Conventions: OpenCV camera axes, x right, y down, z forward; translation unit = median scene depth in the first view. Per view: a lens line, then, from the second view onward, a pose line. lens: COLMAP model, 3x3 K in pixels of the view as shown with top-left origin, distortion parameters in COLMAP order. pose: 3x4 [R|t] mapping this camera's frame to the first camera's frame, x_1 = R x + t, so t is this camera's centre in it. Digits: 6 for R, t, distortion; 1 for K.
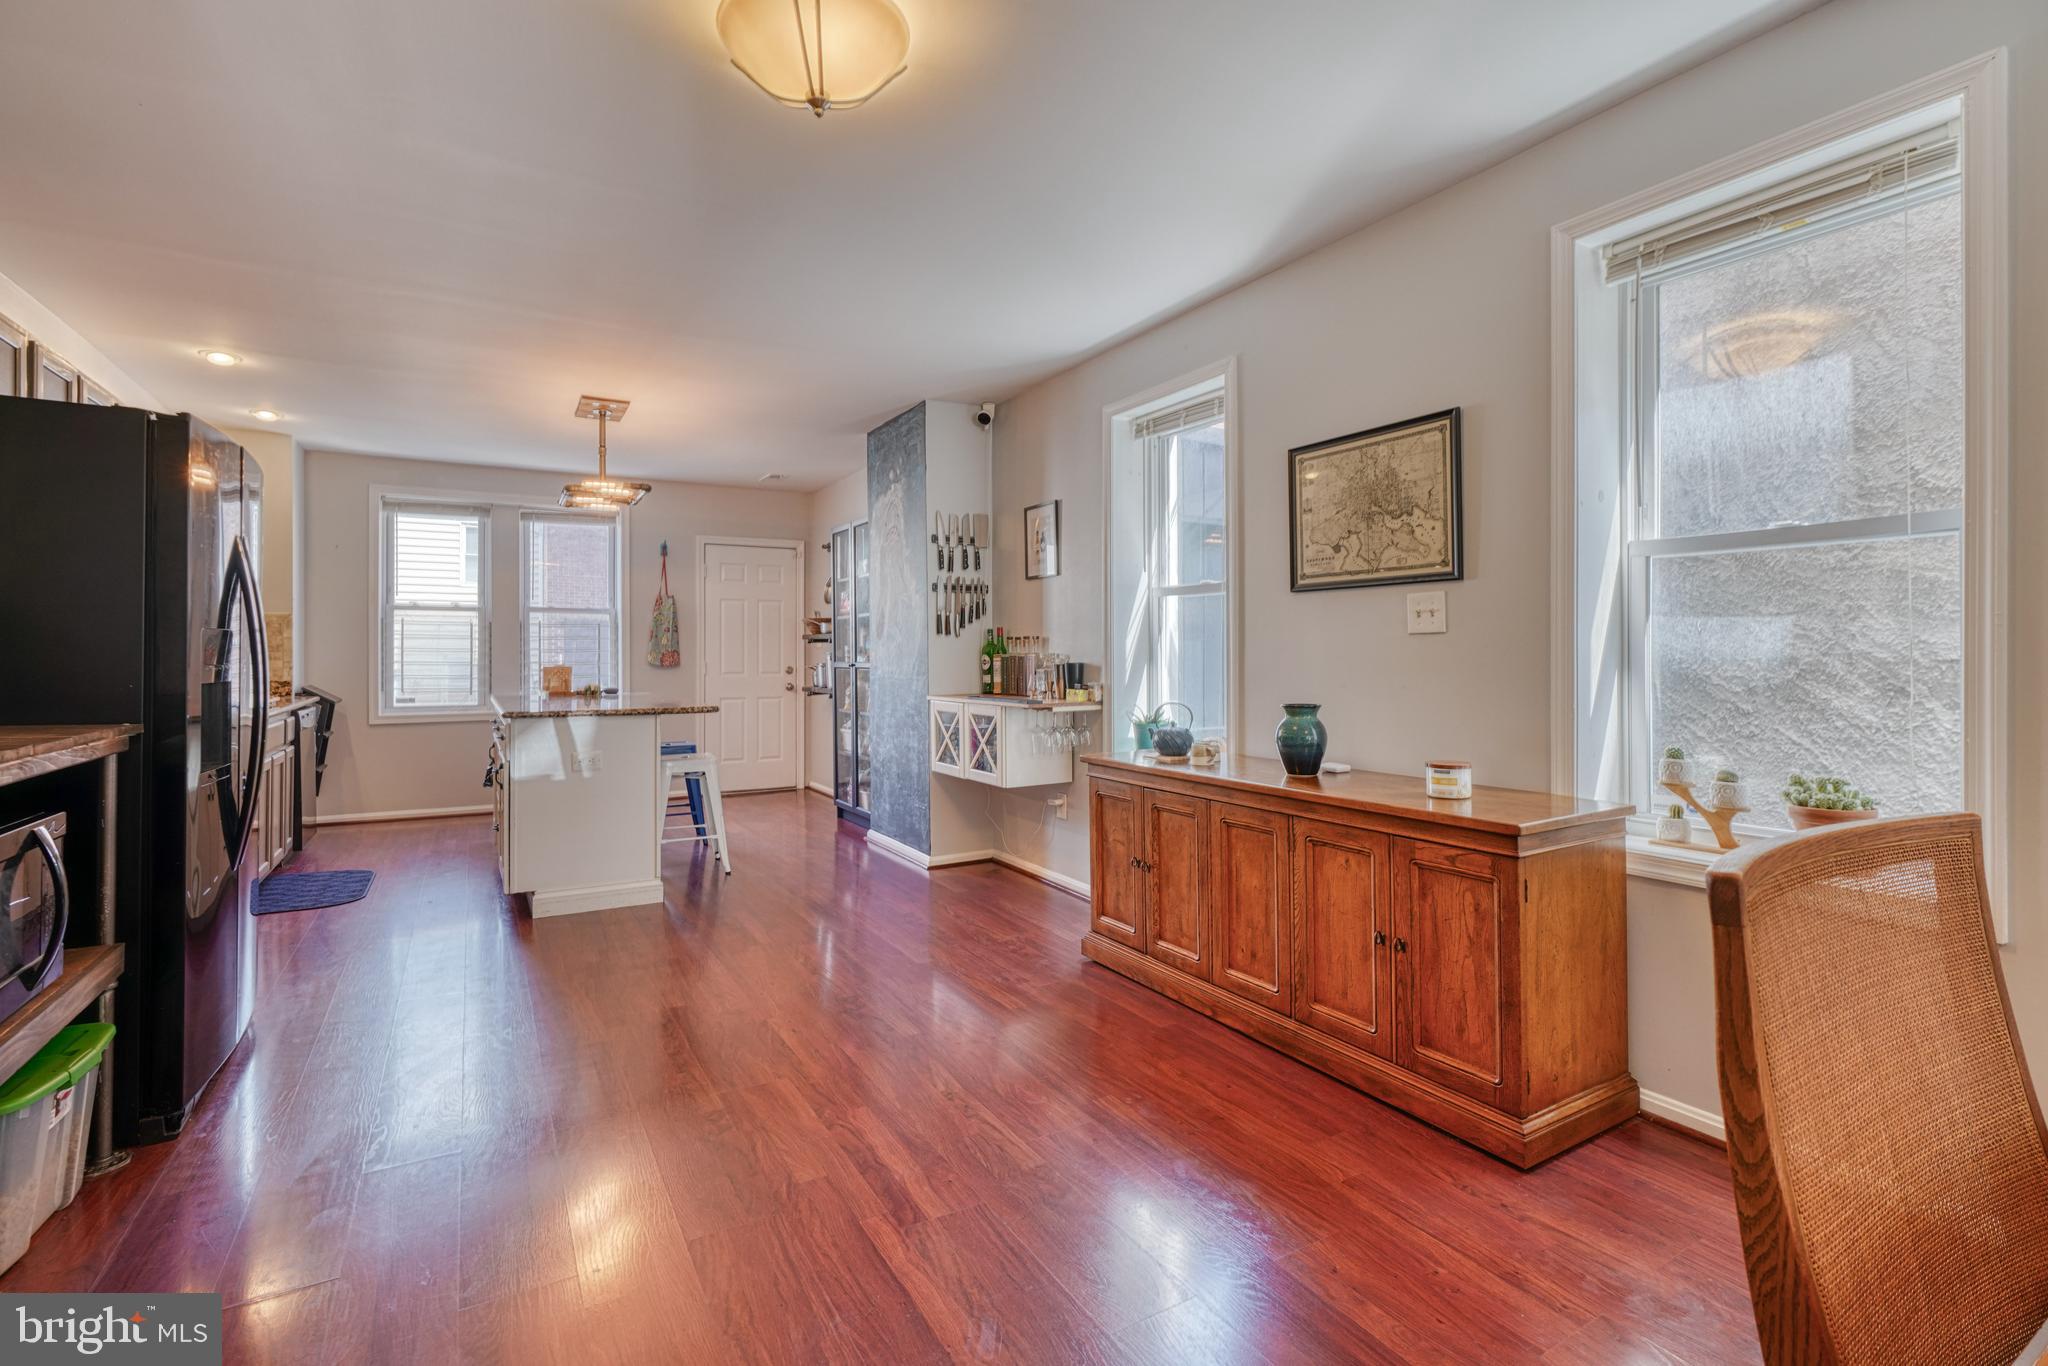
lens RADIAL K [[930.5, 0, 999.5], [0, 930.5, 654.4], [0, 0, 1]] dist [-0.001587, 0.000035]
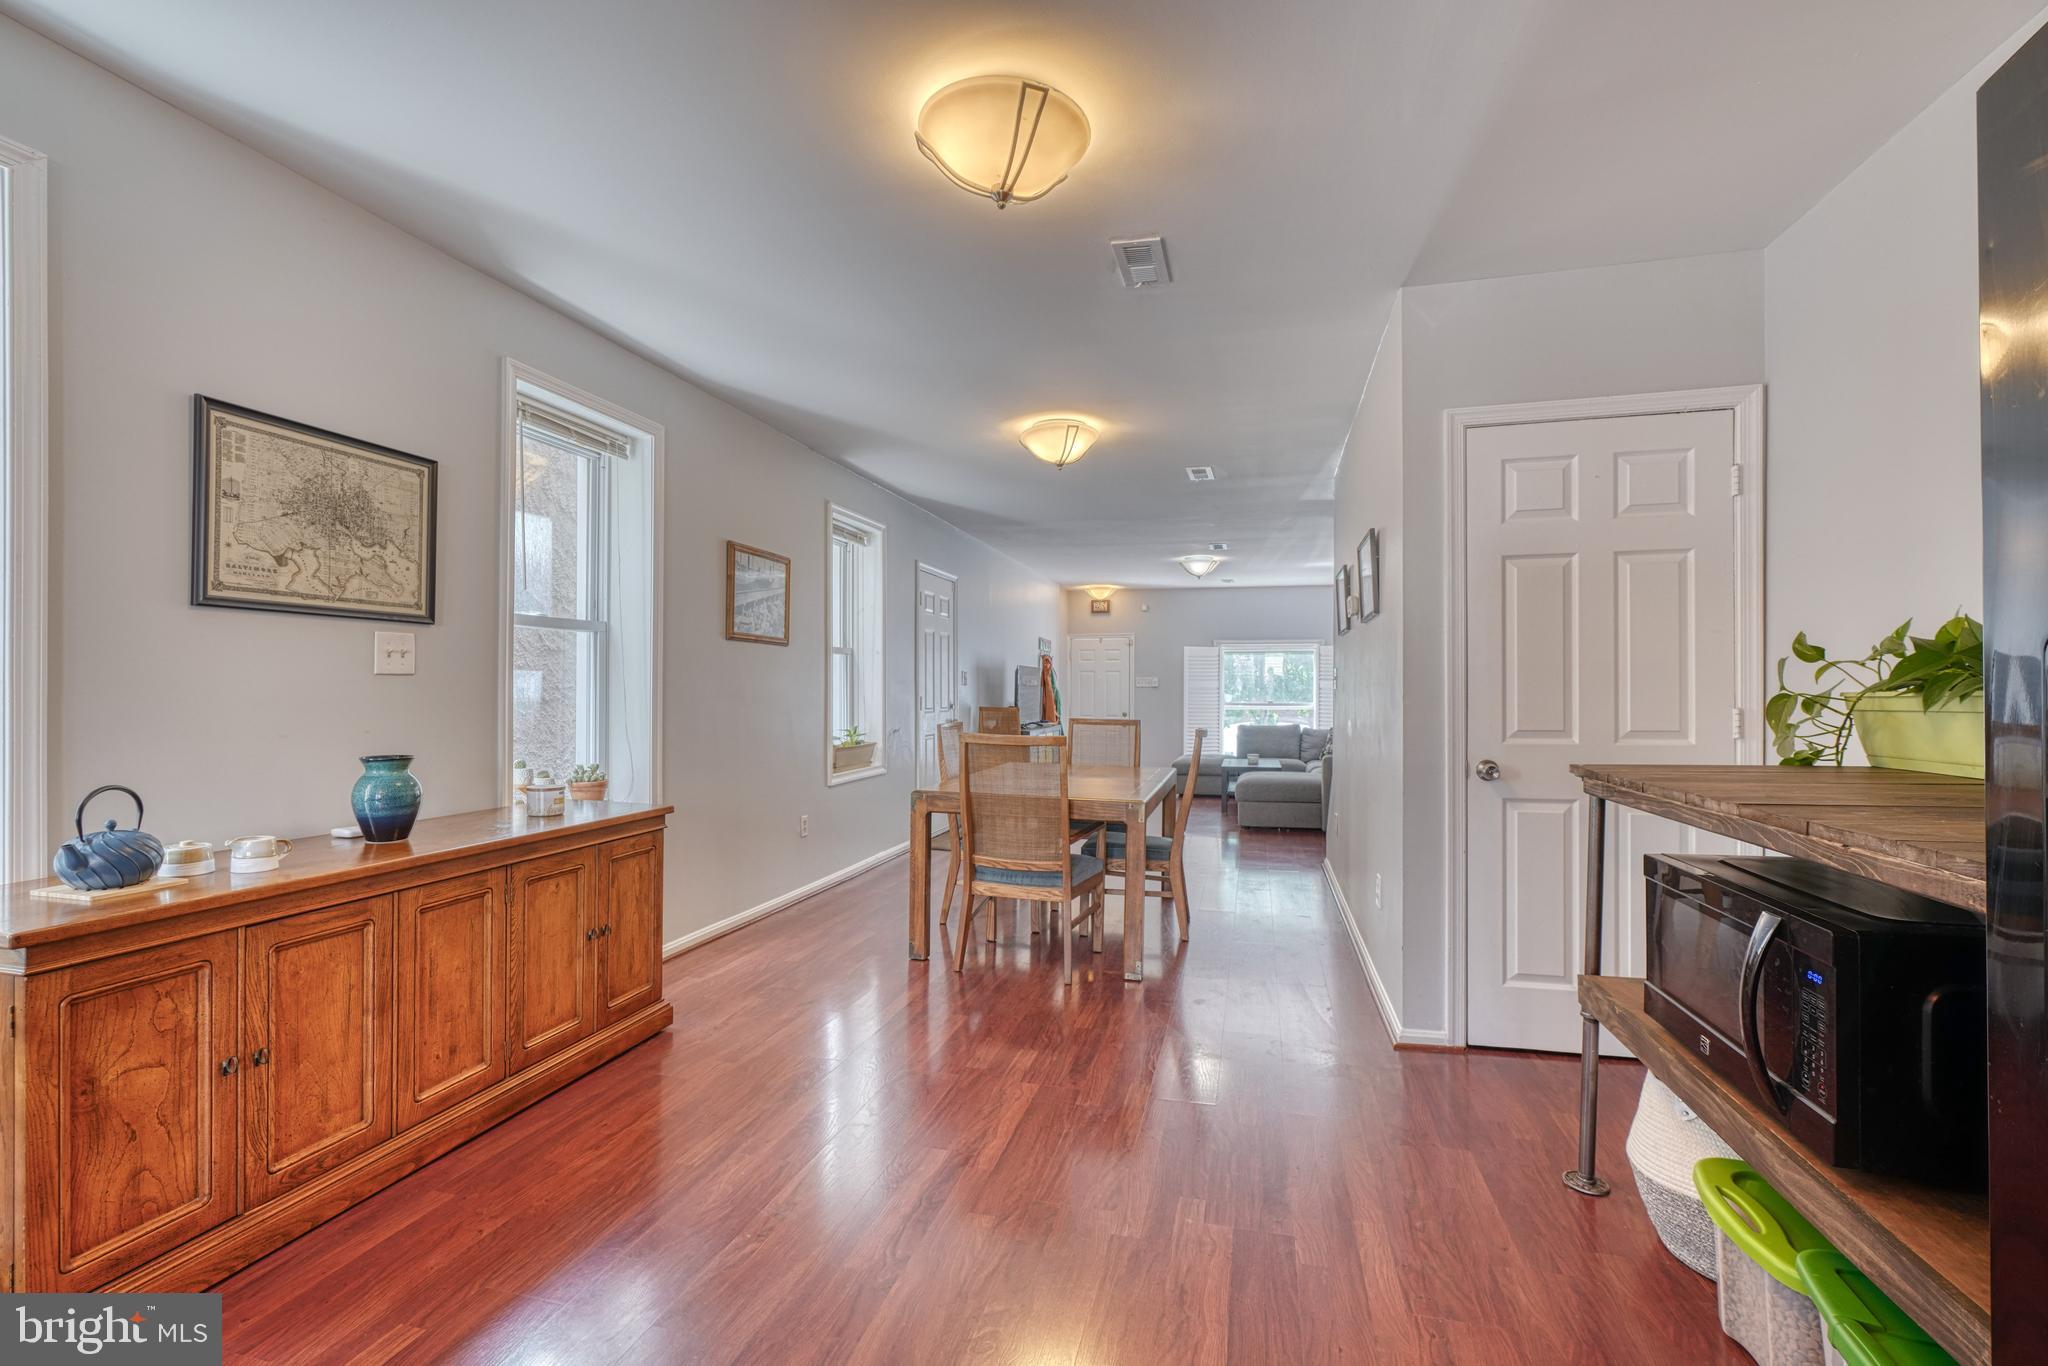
lens RADIAL K [[913.7, 0, 1017.7], [0, 913.7, 693.5], [0, 0, 1]] dist [-0.002683, -0.000010]
pose [[-0.714985, -0.001760, 0.699137, -0.371998], [-0.001672, 0.999998, 0.000808, -0.002459], [-0.699137, -0.000591, -0.714987, 0.678628]]
